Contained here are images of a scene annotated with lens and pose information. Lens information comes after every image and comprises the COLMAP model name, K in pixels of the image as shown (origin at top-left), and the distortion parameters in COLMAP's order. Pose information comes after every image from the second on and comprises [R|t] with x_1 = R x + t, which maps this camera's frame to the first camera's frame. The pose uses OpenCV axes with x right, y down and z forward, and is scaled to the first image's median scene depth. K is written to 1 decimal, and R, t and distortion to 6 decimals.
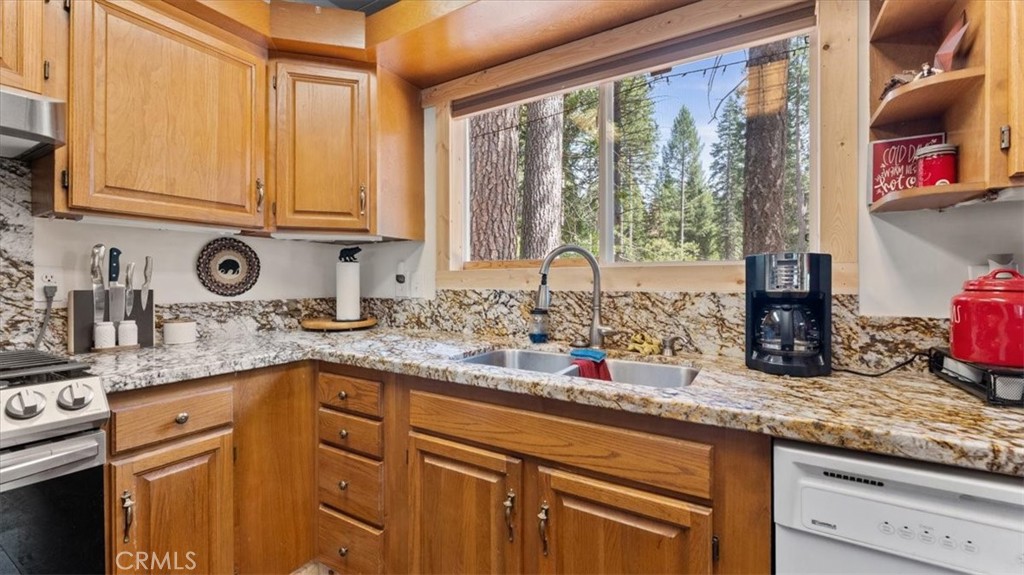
lens RADIAL K [[417.8, 0, 509.7], [0, 417.8, 280.4], [0, 0, 1]] dist [-0.000997, -0.000518]
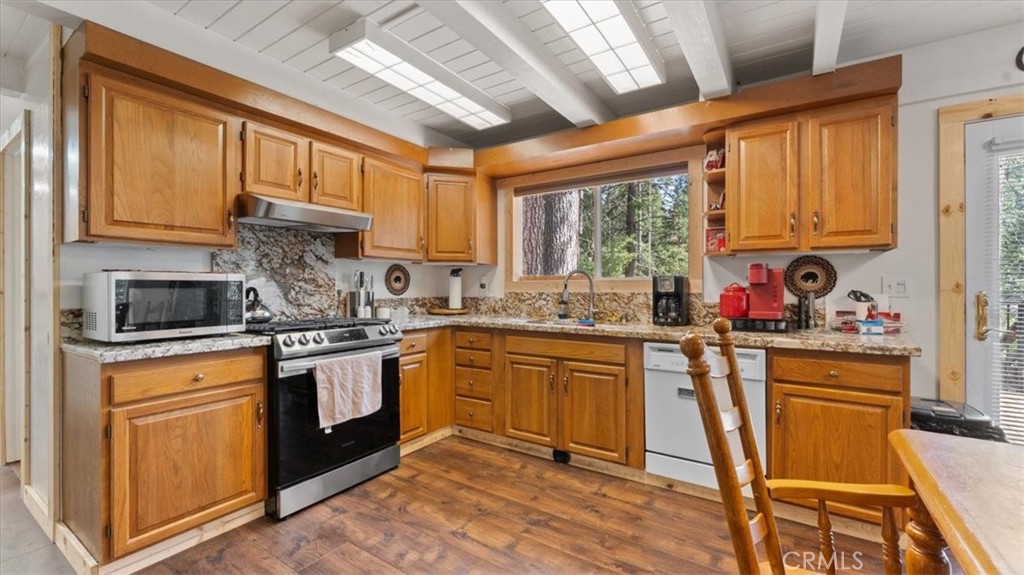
lens RADIAL K [[417.8, 0, 522.9], [0, 417.8, 288.7], [0, 0, 1]] dist [-0.000997, -0.000518]
pose [[0.999899, -0.000440, -0.014184, -0.110087], [0.000526, 0.999981, 0.006087, -0.004285], [0.014181, -0.006094, 0.999881, -1.178658]]
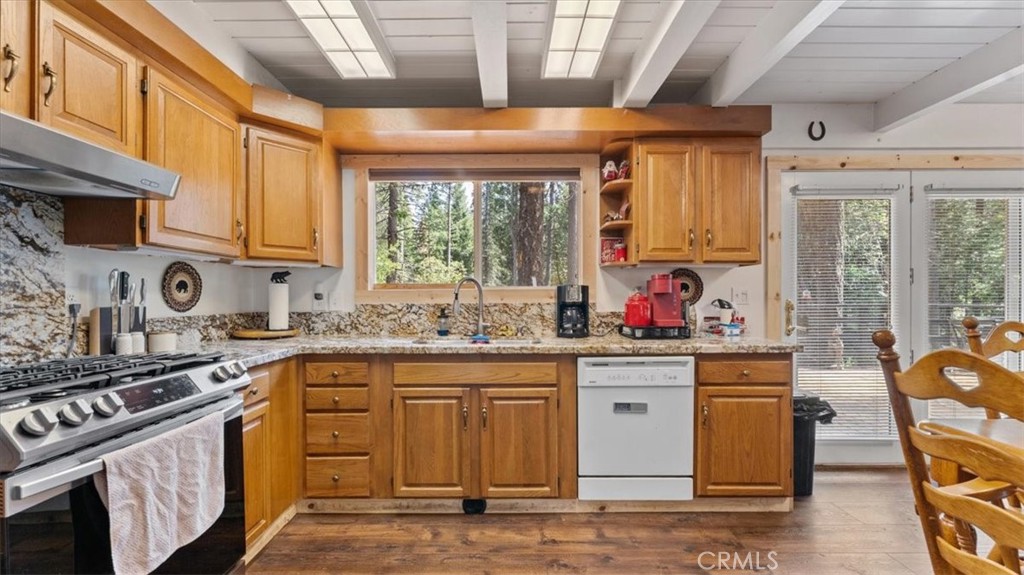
lens RADIAL K [[417.8, 0, 517.7], [0, 417.8, 297.8], [0, 0, 1]] dist [-0.000997, -0.000518]
pose [[0.849299, -0.005286, 0.527886, -0.664518], [0.003529, 0.999984, 0.004336, -0.004600], [-0.527901, -0.001820, 0.849304, -0.647354]]
